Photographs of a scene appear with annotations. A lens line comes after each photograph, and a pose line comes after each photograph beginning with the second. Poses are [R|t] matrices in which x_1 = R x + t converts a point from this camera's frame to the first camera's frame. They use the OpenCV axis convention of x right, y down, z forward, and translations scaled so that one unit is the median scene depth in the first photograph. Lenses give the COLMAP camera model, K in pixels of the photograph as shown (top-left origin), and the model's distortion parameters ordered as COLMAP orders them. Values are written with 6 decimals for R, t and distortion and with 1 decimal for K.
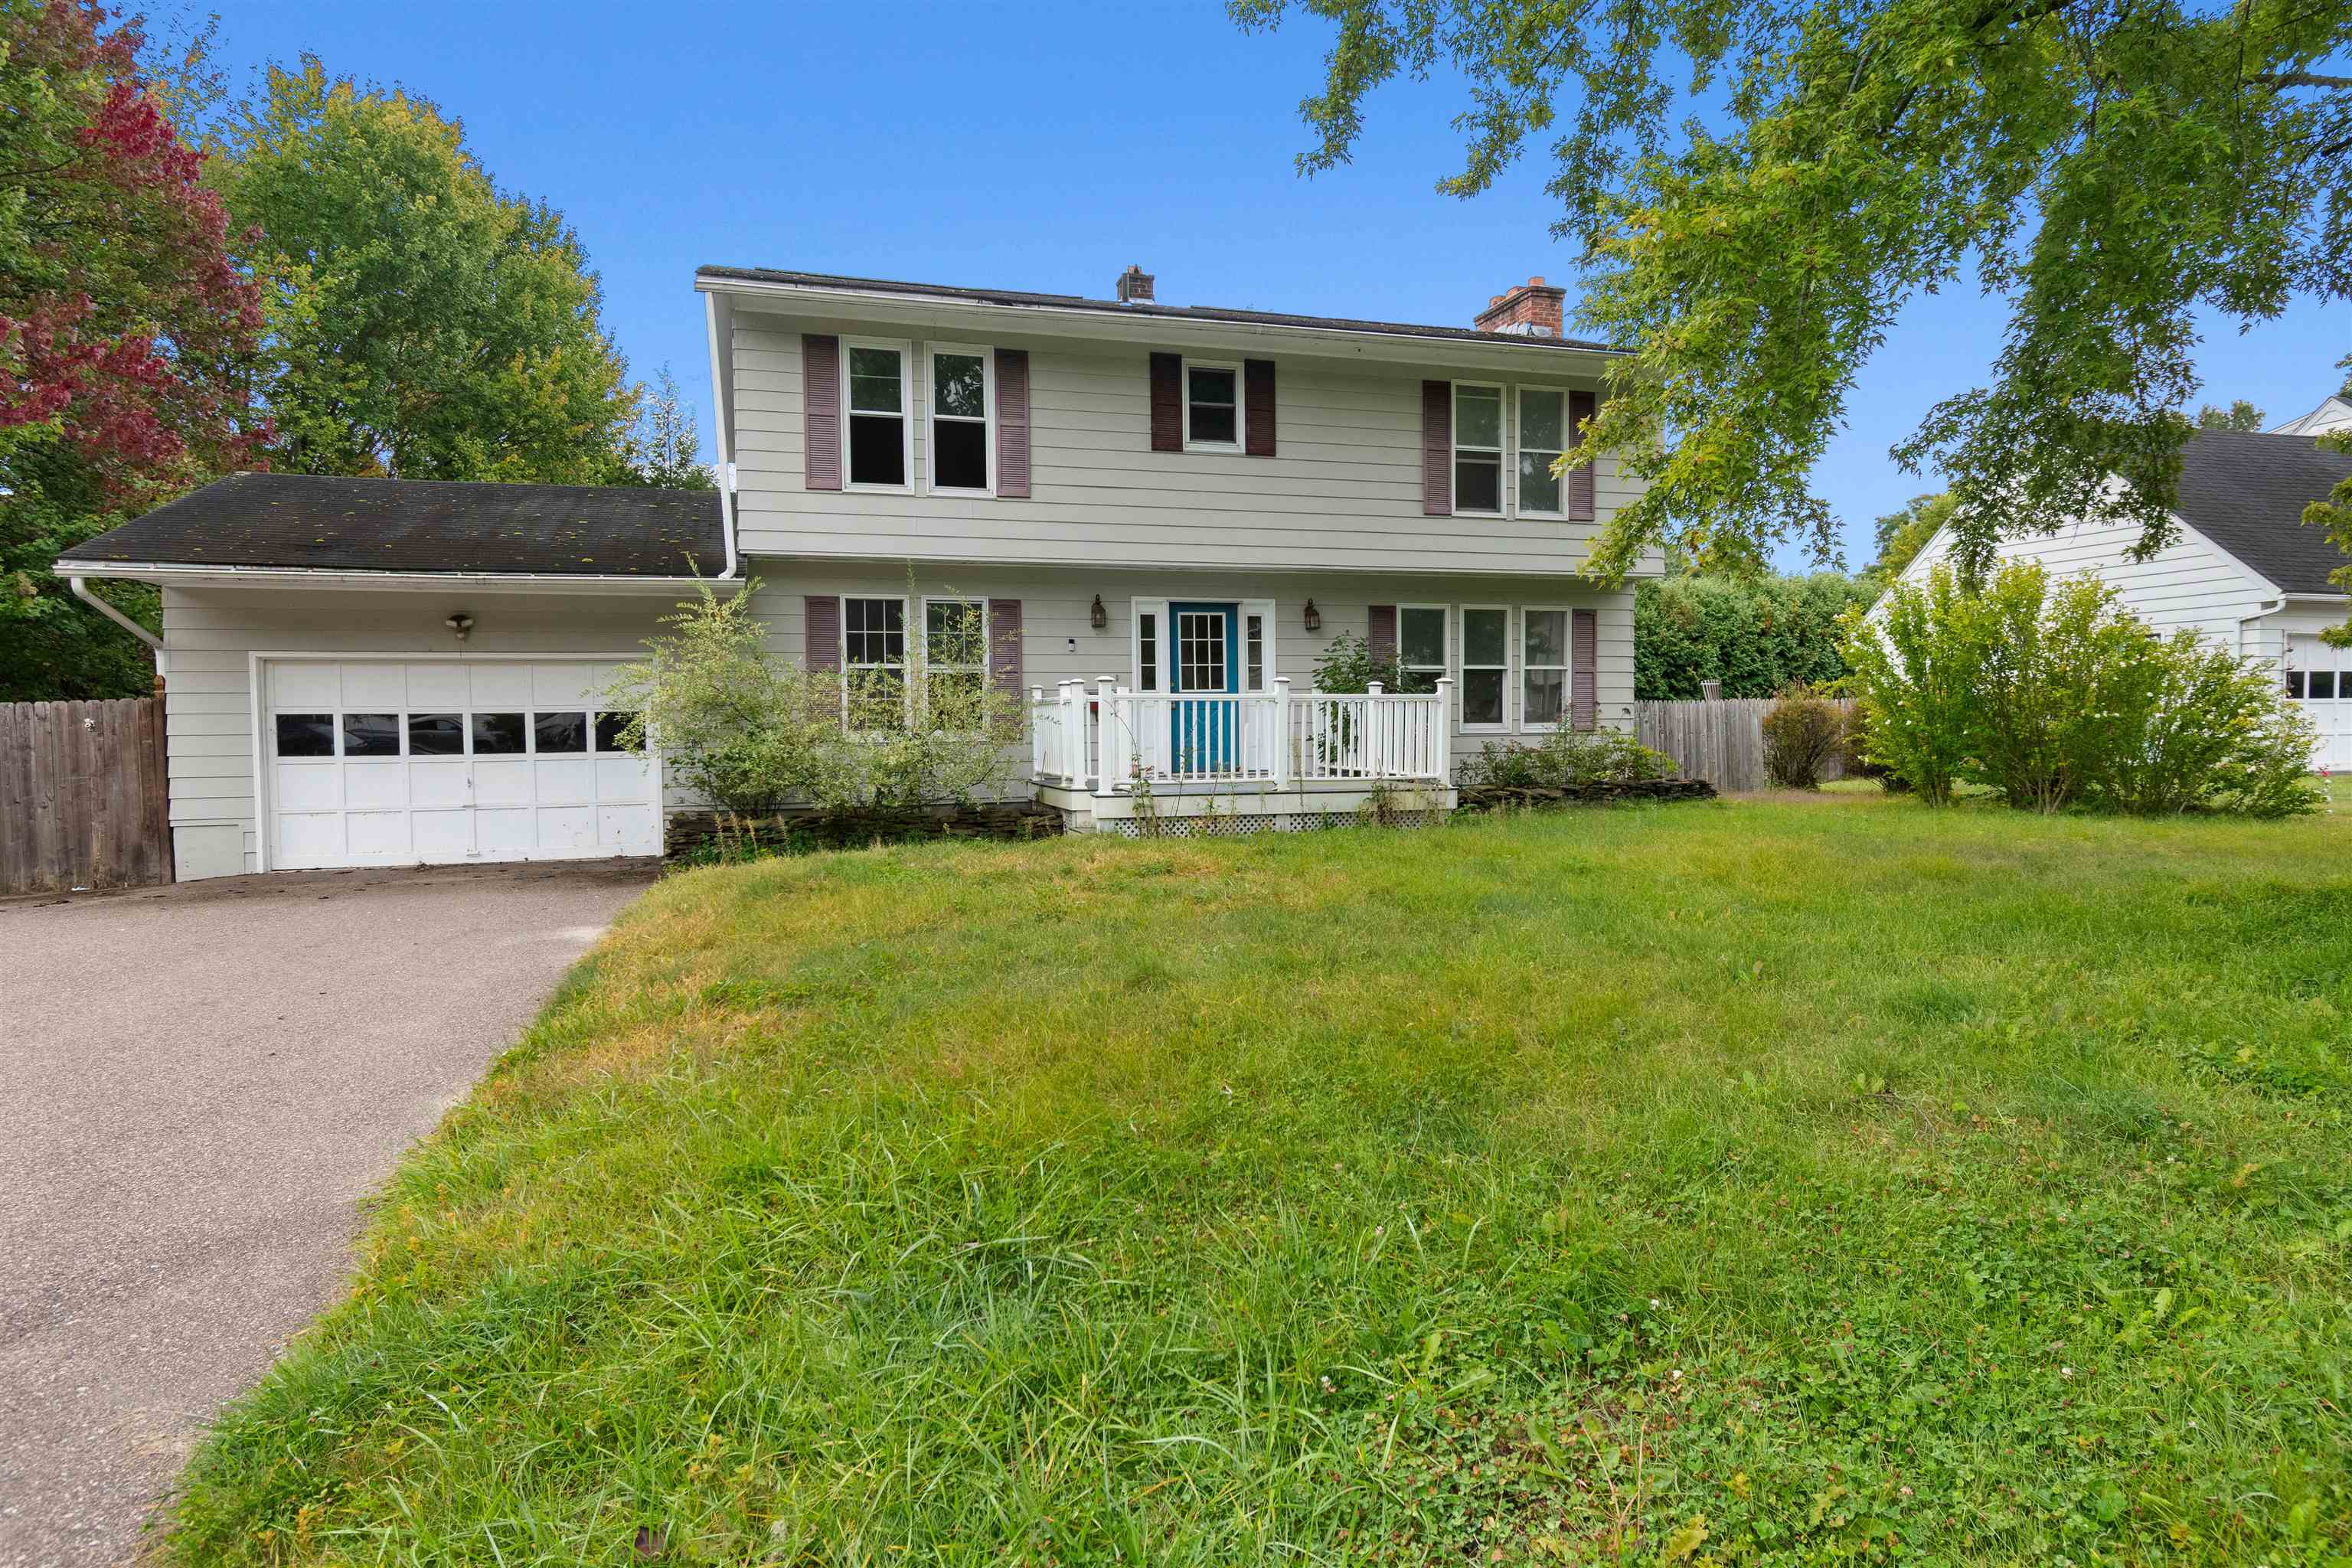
lens RADIAL K [[1345.2, 0, 1179.5], [0, 1345.2, 776.2], [0, 0, 1]] dist [0.000705, -0.003139]
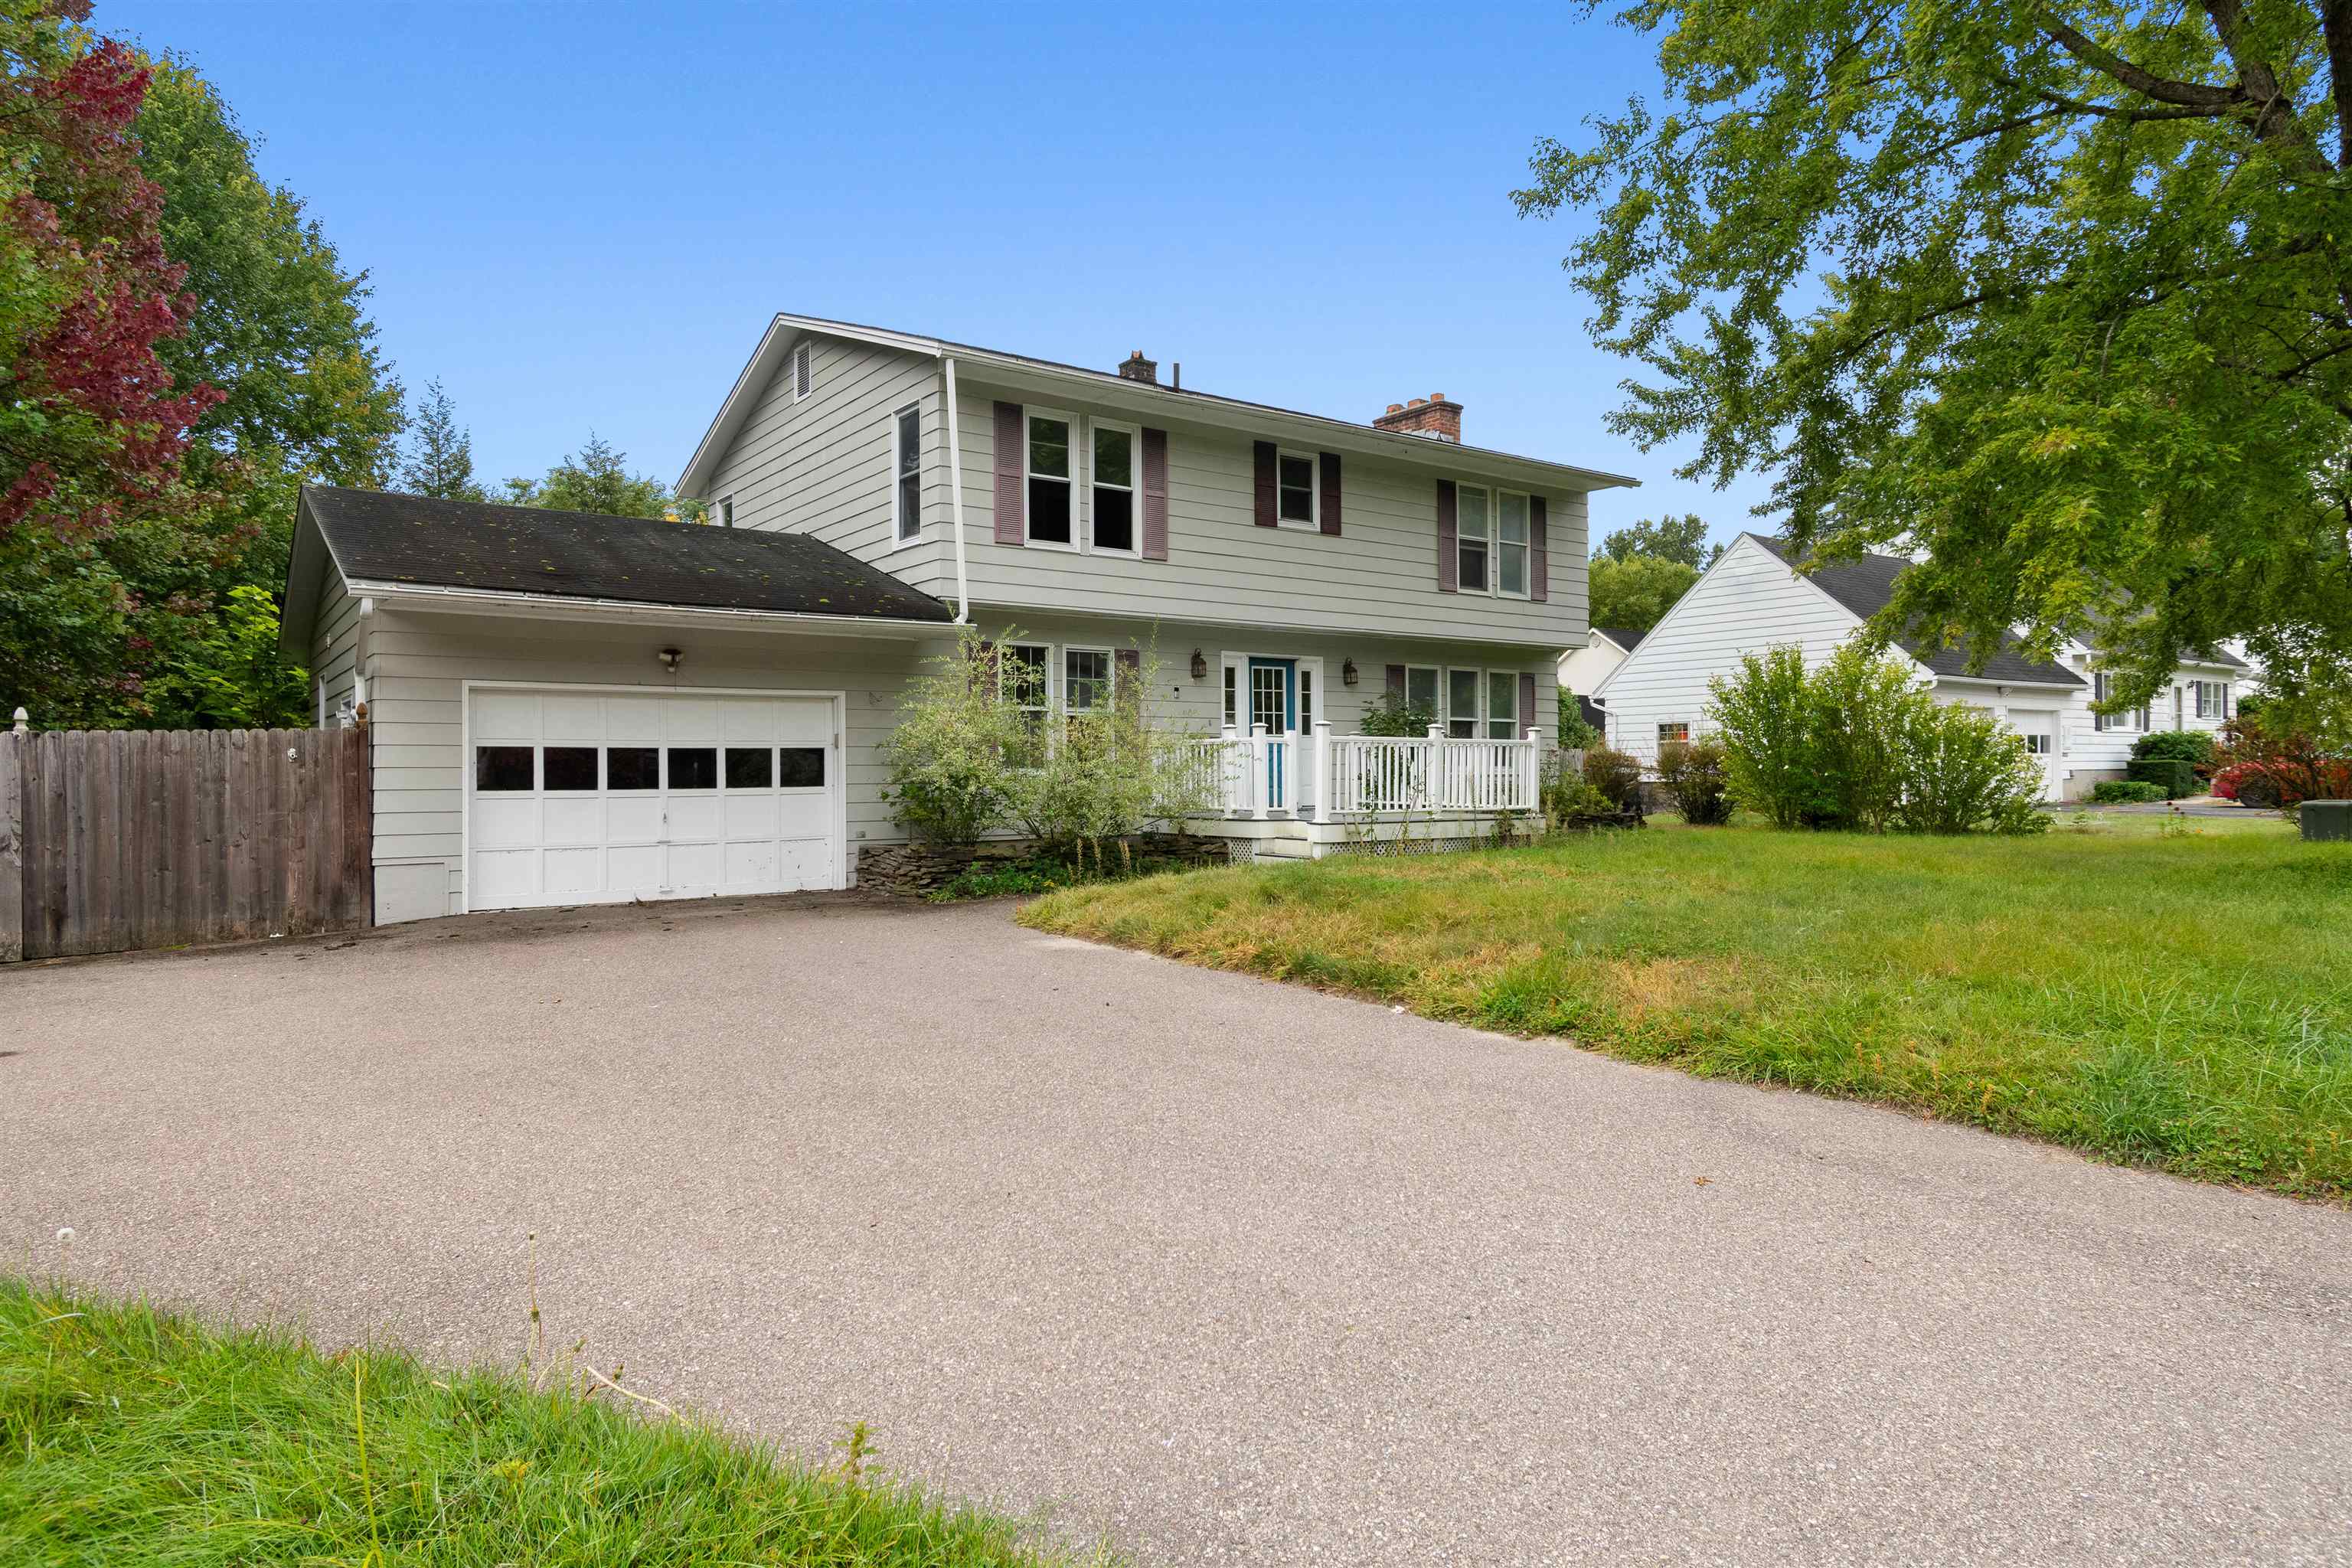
lens RADIAL K [[1345.2, 0, 1179.5], [0, 1345.2, 776.2], [0, 0, 1]] dist [0.000705, -0.003139]
pose [[0.947366, 0.003256, 0.320137, -0.444015], [0.008970, 0.999286, -0.036710, 0.012686], [-0.320028, 0.037649, 0.946660, -0.054008]]
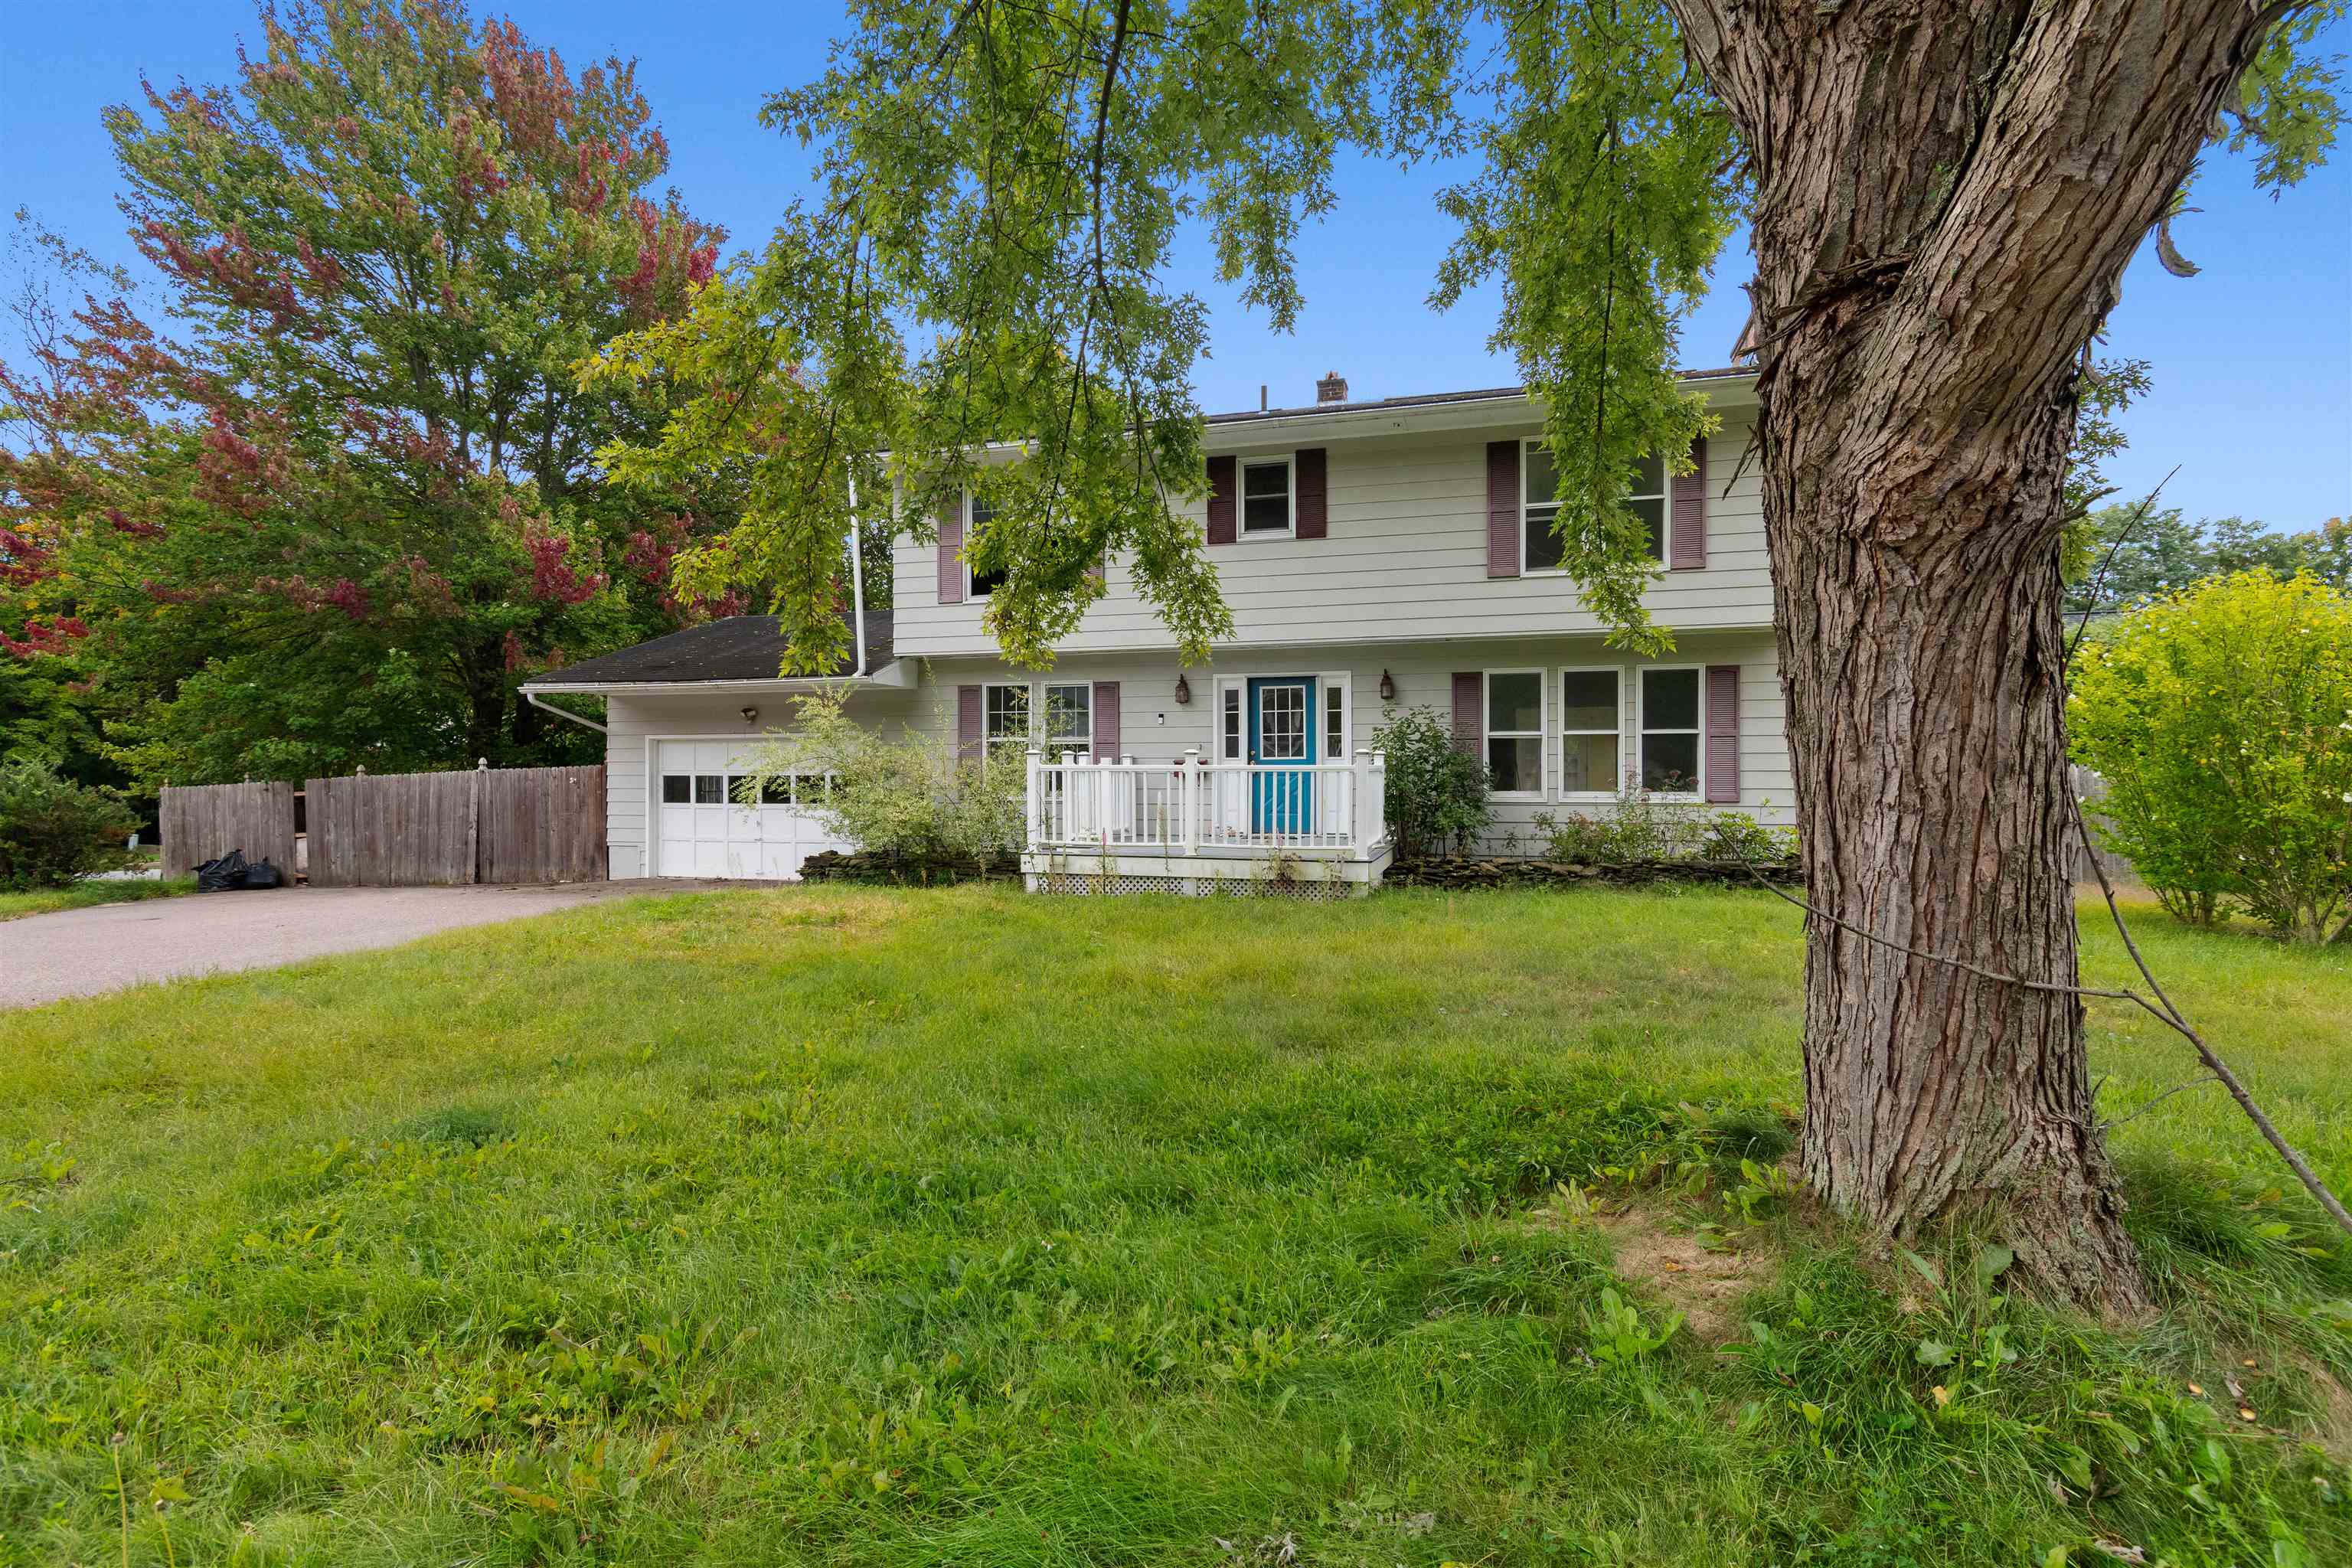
lens RADIAL K [[1149.1, 0, 1177.3], [0, 1149.1, 778.0], [0, 0, 1]] dist [-0.000009, 0.000276]
pose [[0.836991, 0.009558, -0.547133, 0.479462], [-0.028433, 0.999256, -0.026040, -0.022393], [0.546477, 0.037351, 0.836641, 0.192204]]
